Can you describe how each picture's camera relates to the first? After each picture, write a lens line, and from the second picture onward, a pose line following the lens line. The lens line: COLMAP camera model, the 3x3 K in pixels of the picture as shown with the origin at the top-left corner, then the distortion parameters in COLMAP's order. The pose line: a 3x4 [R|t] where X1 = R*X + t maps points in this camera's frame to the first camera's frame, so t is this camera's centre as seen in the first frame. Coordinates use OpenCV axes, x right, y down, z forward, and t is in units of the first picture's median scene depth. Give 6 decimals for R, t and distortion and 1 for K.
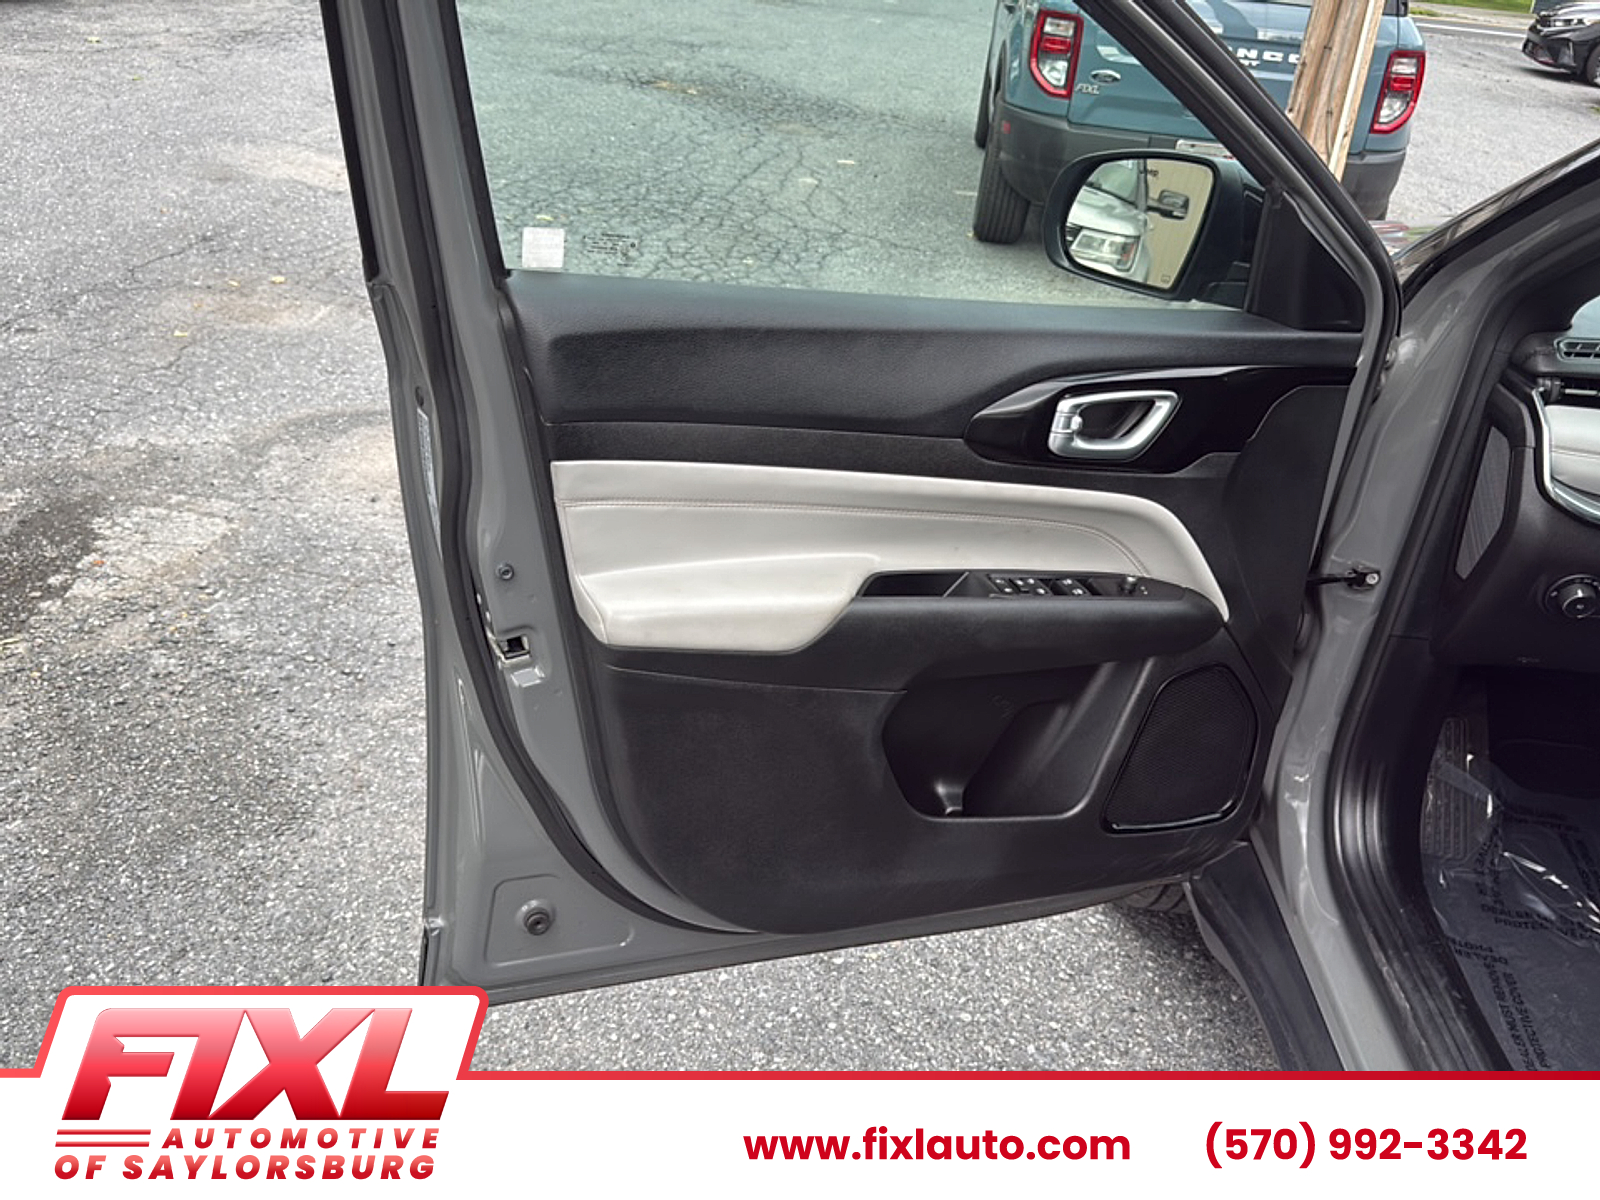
lens RADIAL K [[1533.8, 0, 800.0], [0, 1533.8, 600.0], [0, 0, 1]] dist [-0.005904, 0.001956]
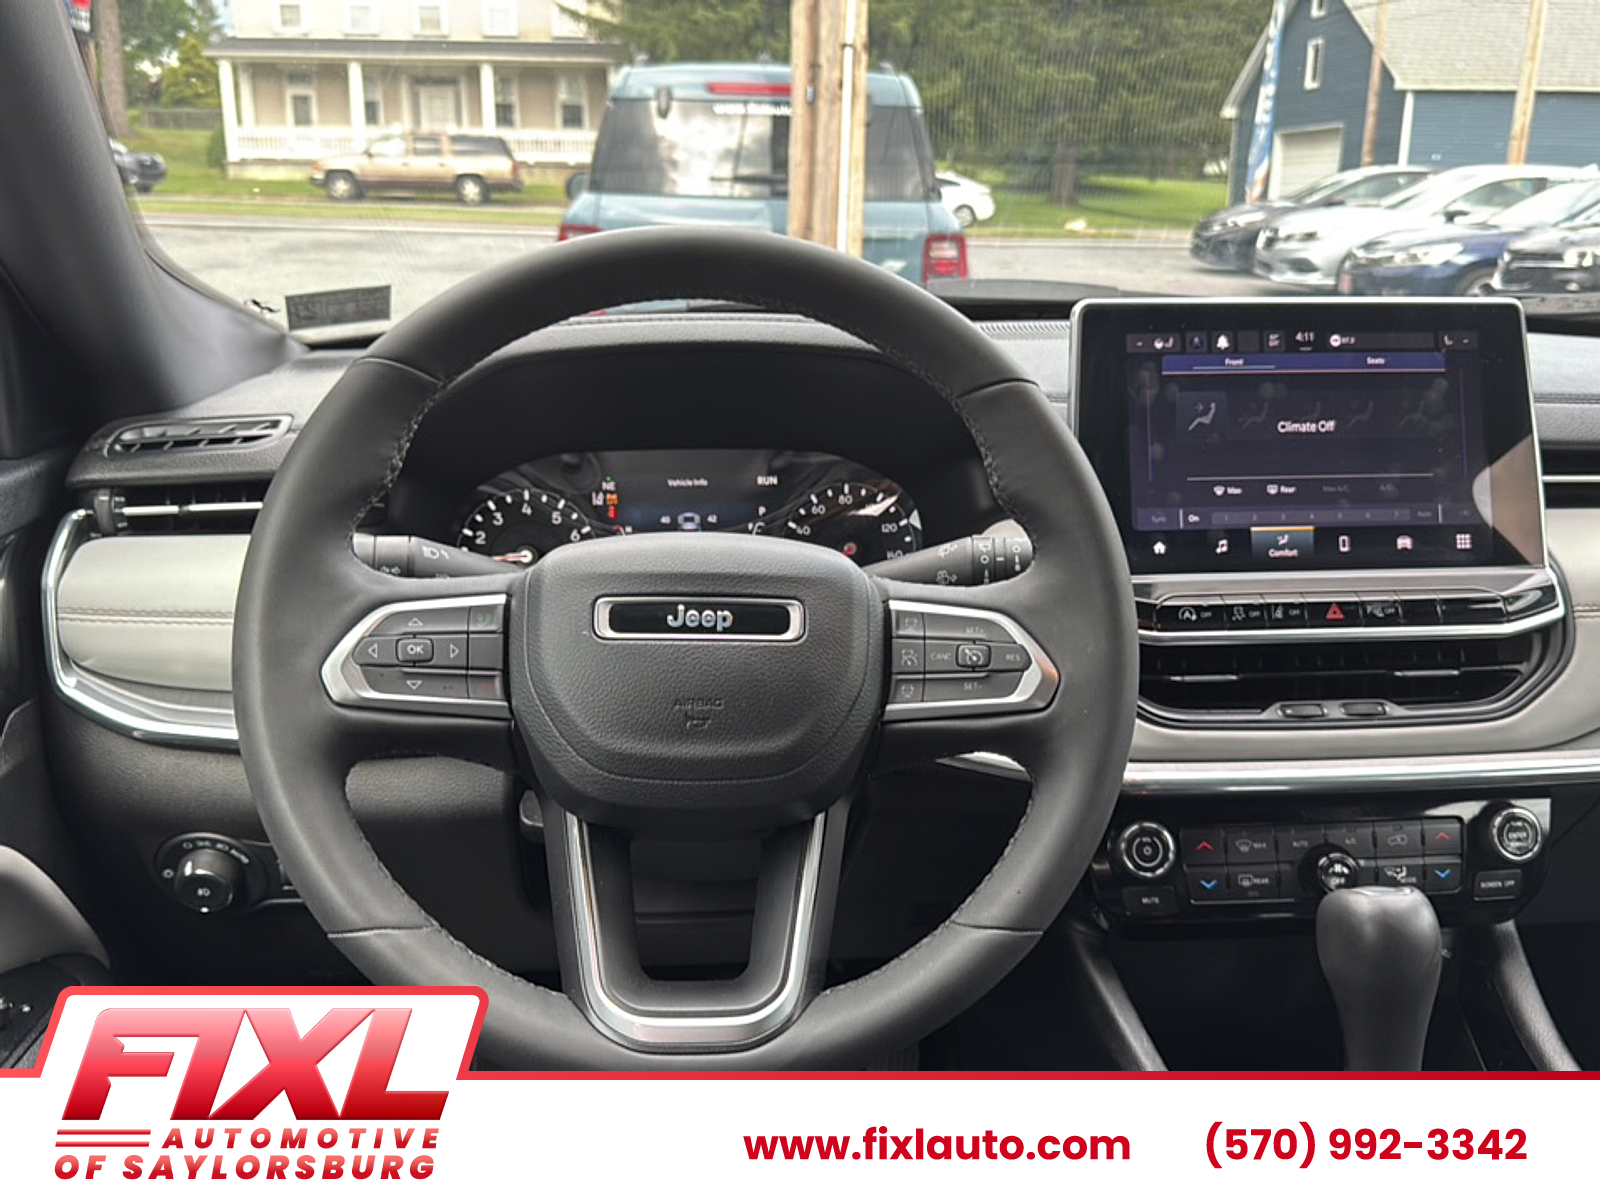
lens RADIAL K [[1455.1, 0, 800.0], [0, 1455.1, 600.0], [0, 0, 1]] dist [0.207614, -0.557180]
pose [[0.986725, -0.116643, 0.113000, 0.143538], [0.132950, 0.979772, -0.149571, 0.002093], [-0.093267, 0.162609, 0.982273, 0.094572]]
